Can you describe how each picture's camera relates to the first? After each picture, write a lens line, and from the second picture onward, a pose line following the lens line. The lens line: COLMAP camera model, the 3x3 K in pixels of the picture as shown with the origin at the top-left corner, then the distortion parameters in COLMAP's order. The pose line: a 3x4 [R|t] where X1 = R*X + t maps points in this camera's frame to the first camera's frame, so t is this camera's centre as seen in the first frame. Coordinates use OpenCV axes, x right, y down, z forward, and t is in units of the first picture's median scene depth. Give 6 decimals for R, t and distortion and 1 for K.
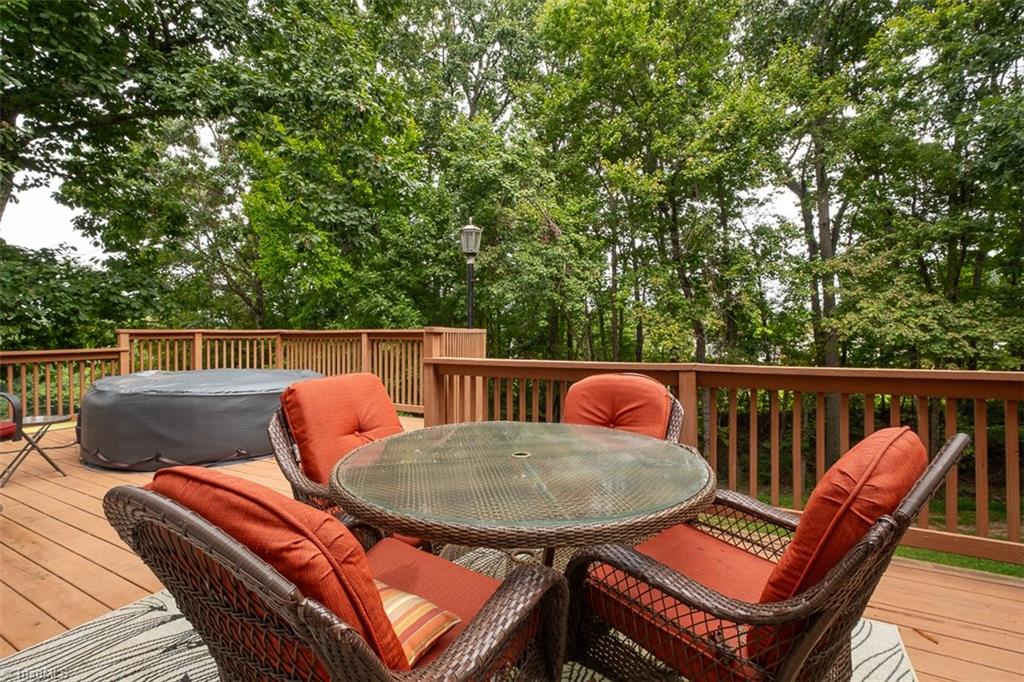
lens RADIAL K [[459.0, 0, 514.6], [0, 459.0, 330.8], [0, 0, 1]] dist [-0.002664, 0.000243]
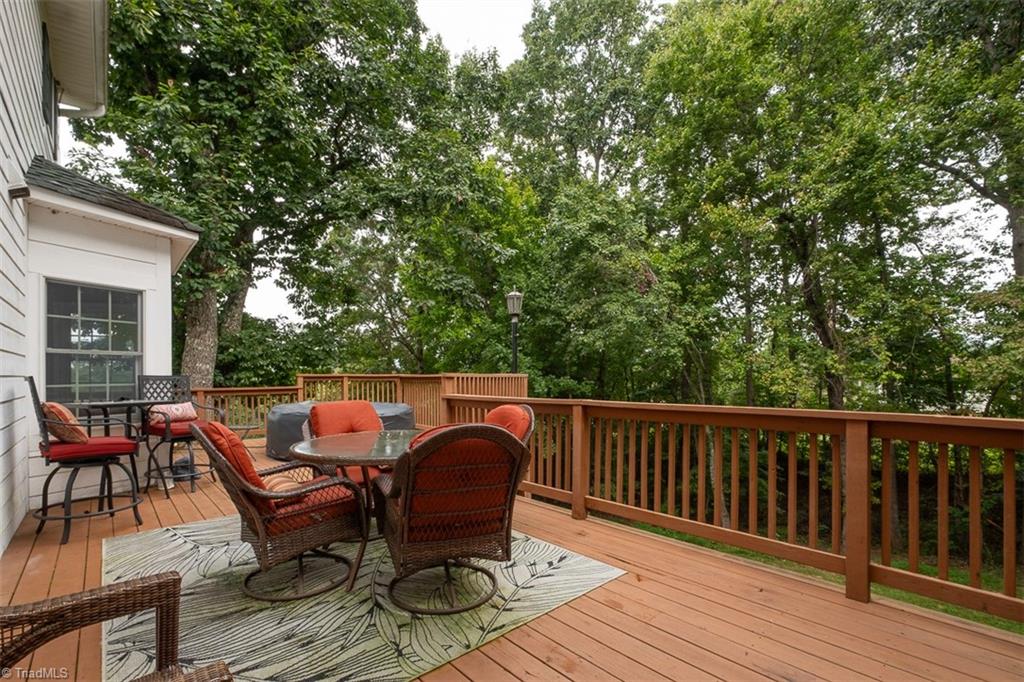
lens RADIAL K [[452.9, 0, 521.2], [0, 452.9, 377.1], [0, 0, 1]] dist [-0.001567, -0.000515]
pose [[0.945494, 0.002328, -0.325632, 0.182305], [-0.000430, 0.999982, 0.005902, -0.001191], [0.325640, -0.005440, 0.945478, -0.097220]]
